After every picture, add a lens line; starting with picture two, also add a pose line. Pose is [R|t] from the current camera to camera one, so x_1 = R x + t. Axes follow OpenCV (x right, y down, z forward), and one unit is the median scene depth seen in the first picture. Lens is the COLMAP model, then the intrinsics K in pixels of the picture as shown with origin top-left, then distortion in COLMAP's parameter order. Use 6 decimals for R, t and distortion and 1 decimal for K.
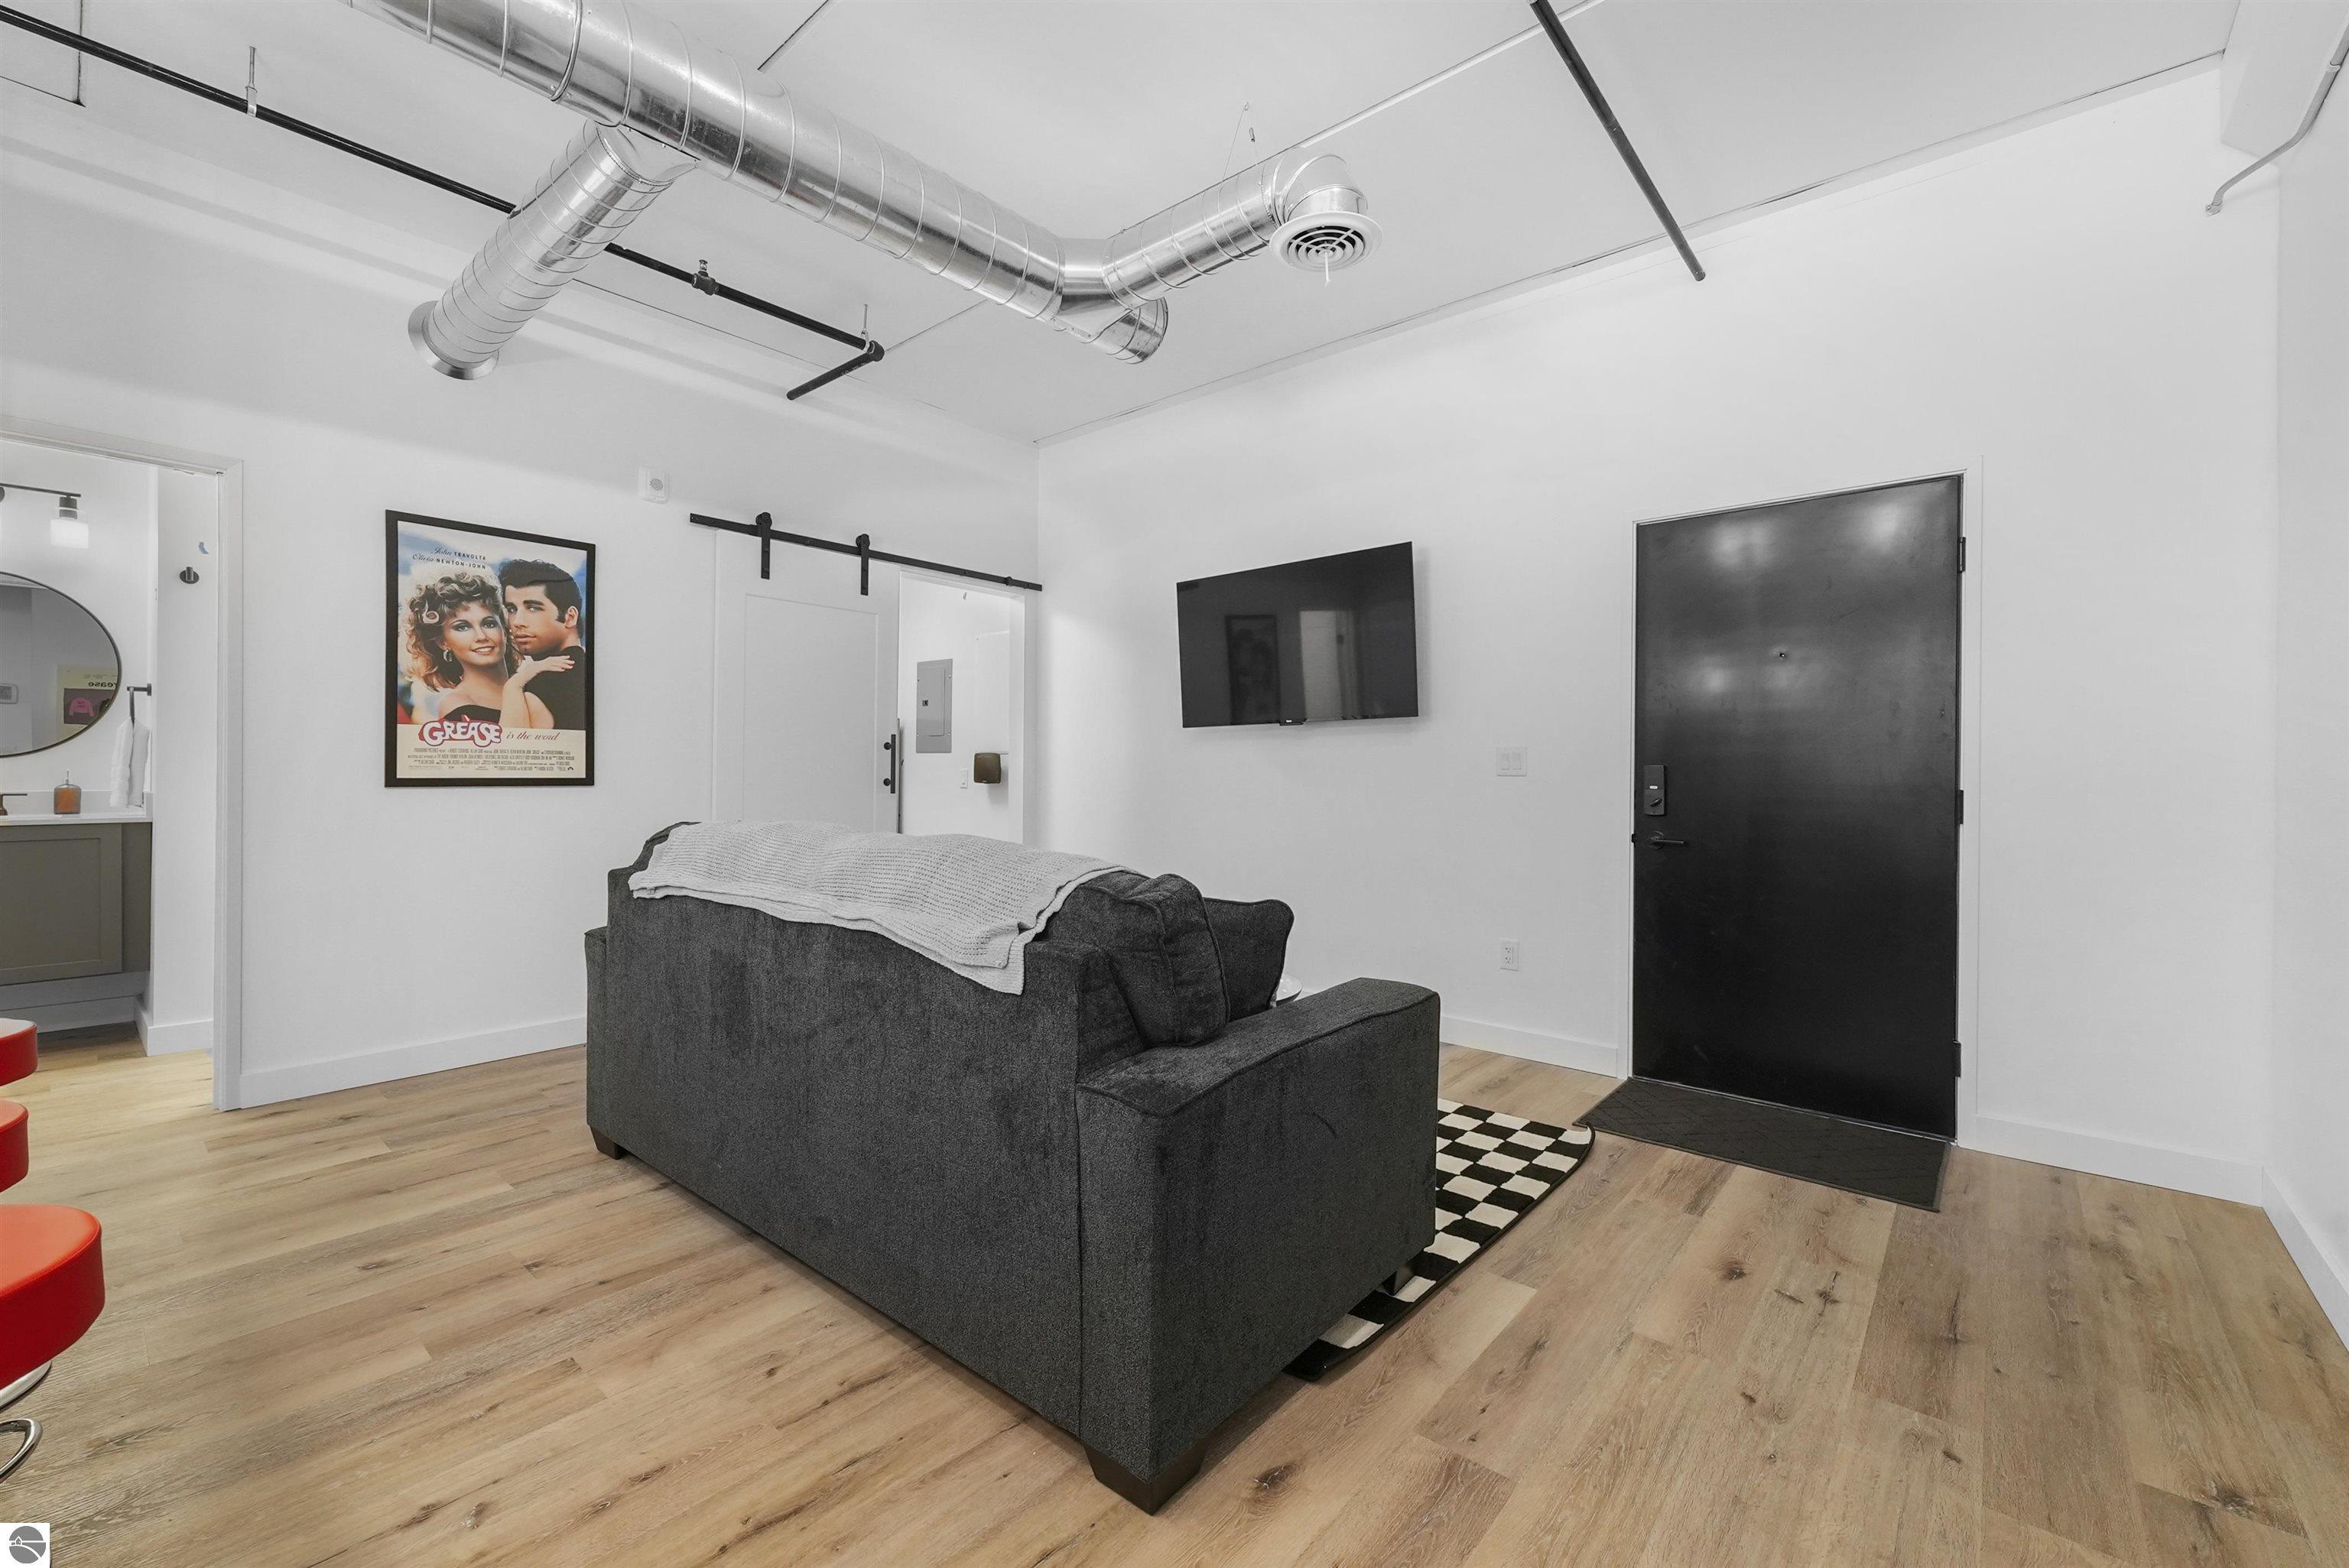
lens RADIAL K [[956.2, 0, 1163.4], [0, 956.2, 774.5], [0, 0, 1]] dist [-0.000236, 0.000195]
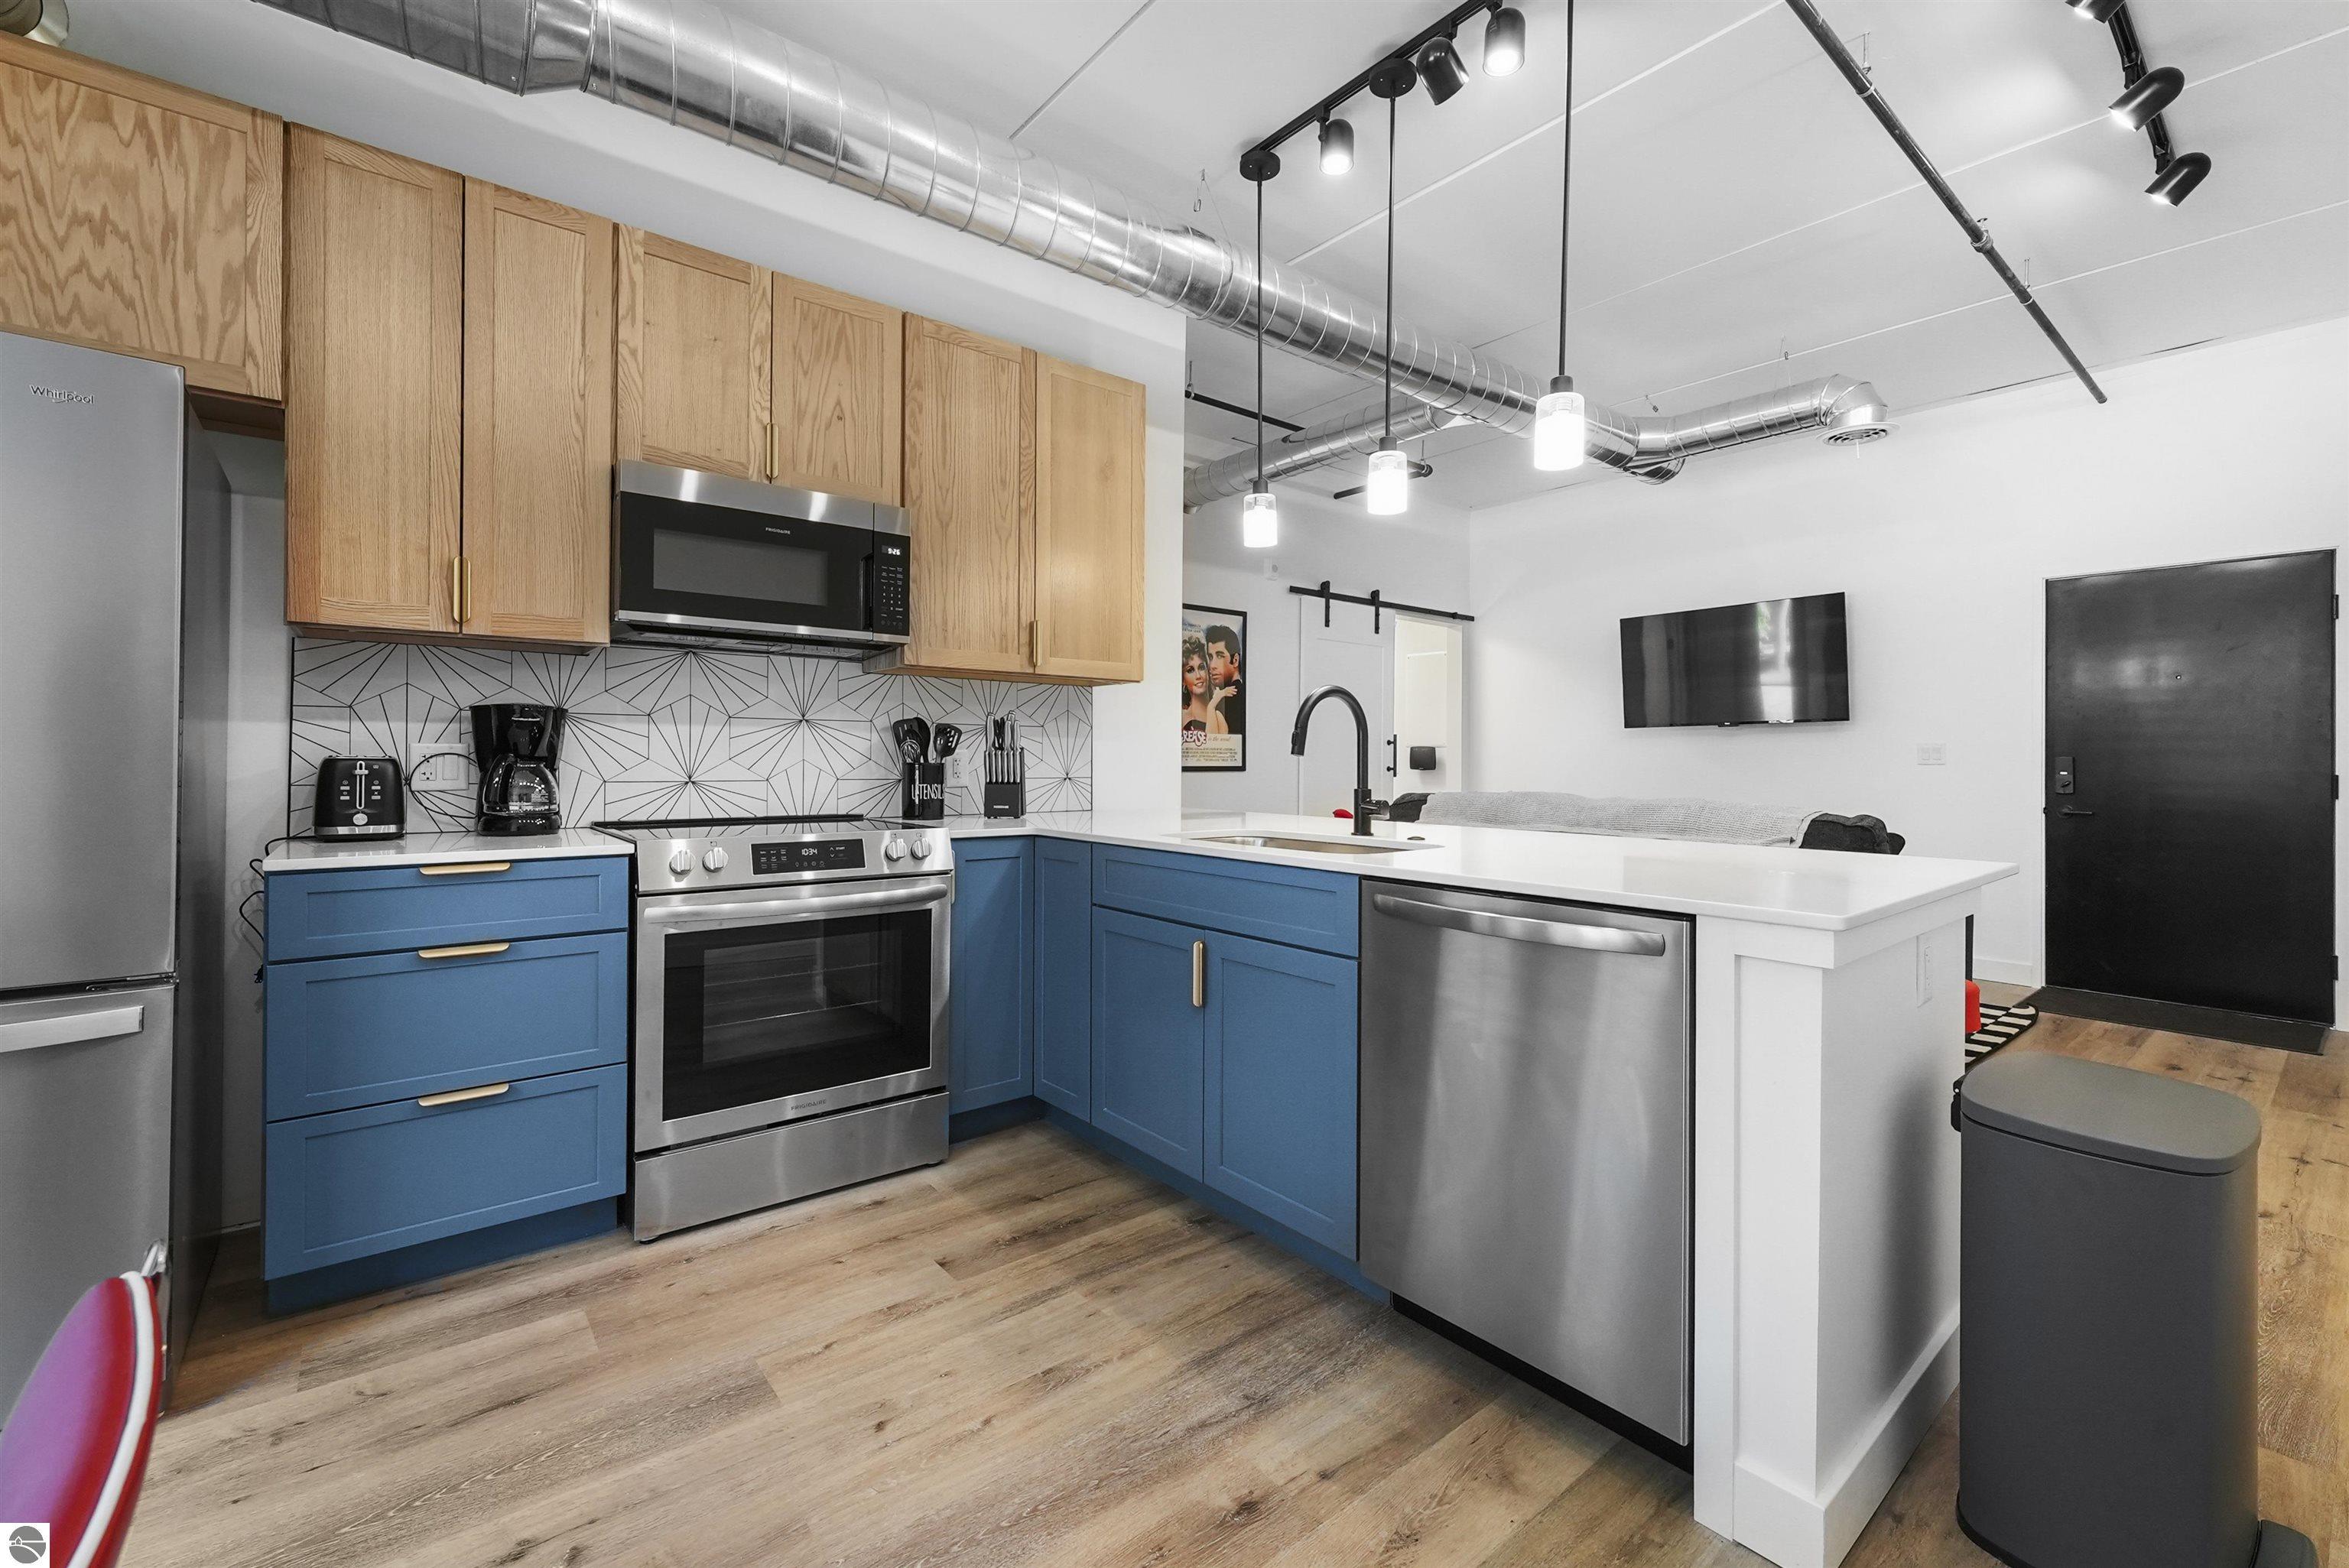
lens RADIAL K [[974.3, 0, 1153.1], [0, 974.3, 754.8], [0, 0, 1]] dist [0.000355, 0.000020]
pose [[0.983547, -0.001967, -0.180644, -0.525324], [0.000553, 0.999969, -0.007878, -0.002773], [0.180654, 0.007648, 0.983517, -0.615682]]
